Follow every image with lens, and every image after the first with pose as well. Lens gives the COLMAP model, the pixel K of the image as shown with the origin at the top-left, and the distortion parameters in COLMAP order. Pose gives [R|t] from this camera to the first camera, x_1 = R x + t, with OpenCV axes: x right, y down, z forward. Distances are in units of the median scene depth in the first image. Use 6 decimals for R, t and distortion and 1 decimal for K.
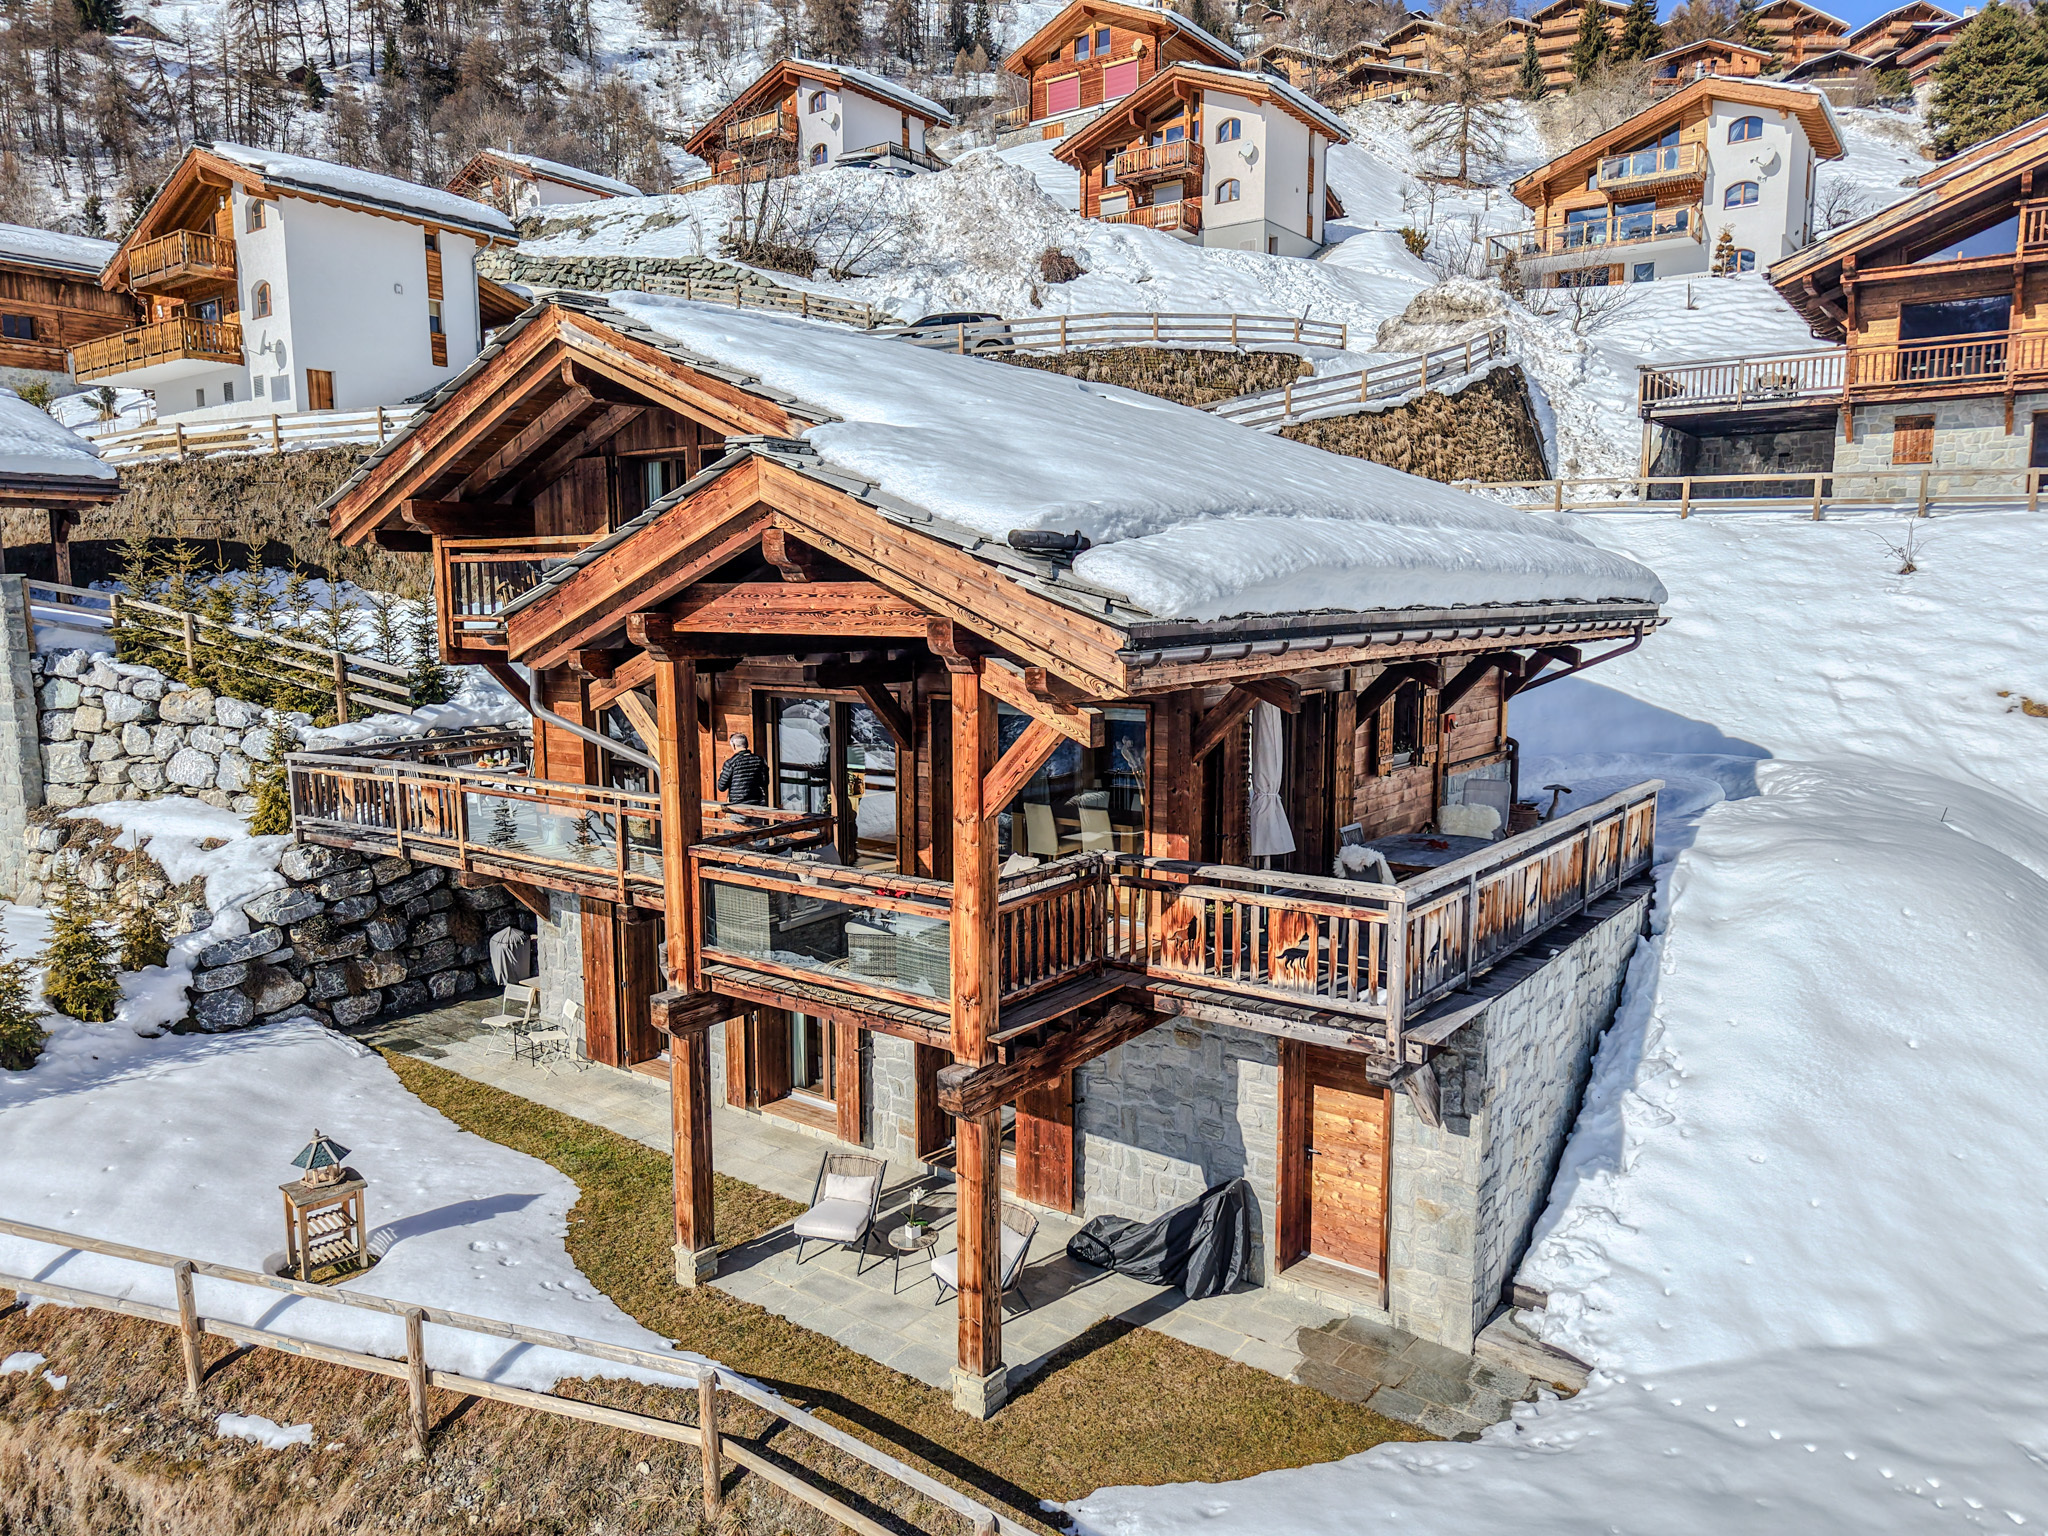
lens RADIAL K [[1391.1, 0, 1014.6], [0, 1391.1, 769.5], [0, 0, 1]] dist [0.015207, -0.012878]
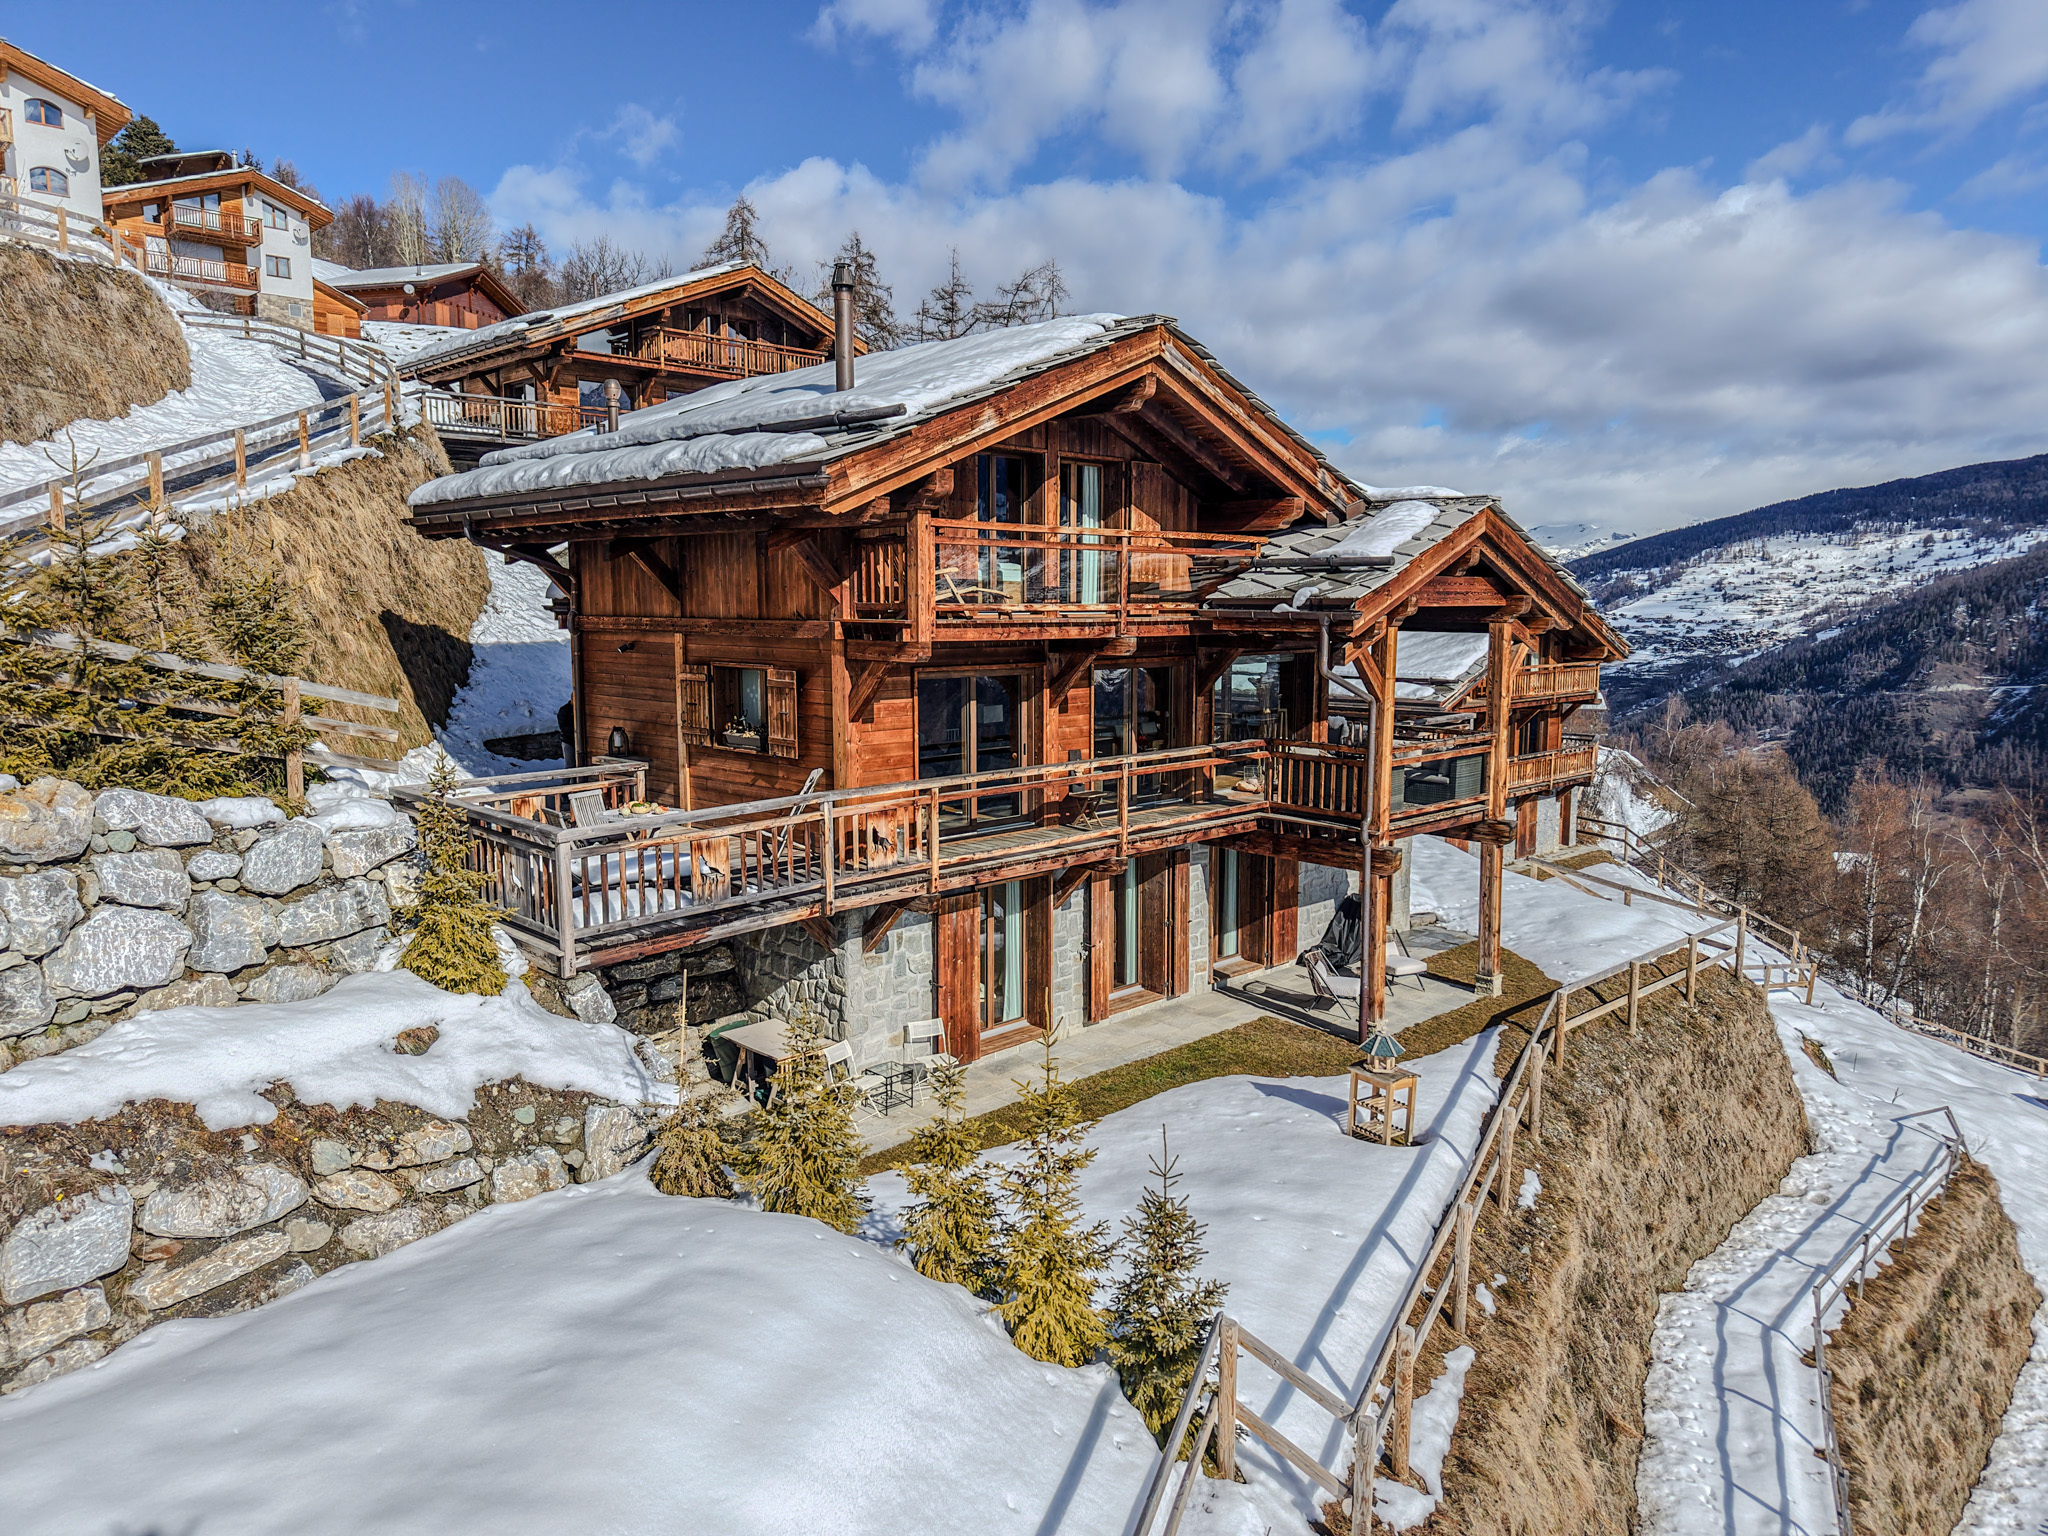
lens RADIAL K [[1391.1, 0, 1019.5], [0, 1391.1, 757.5], [0, 0, 1]] dist [0.015207, -0.012878]
pose [[0.140846, -0.109498, 0.983958, -1.428786], [0.122598, 0.988144, 0.092415, -0.099781], [-0.982411, 0.107615, 0.152601, 0.927954]]
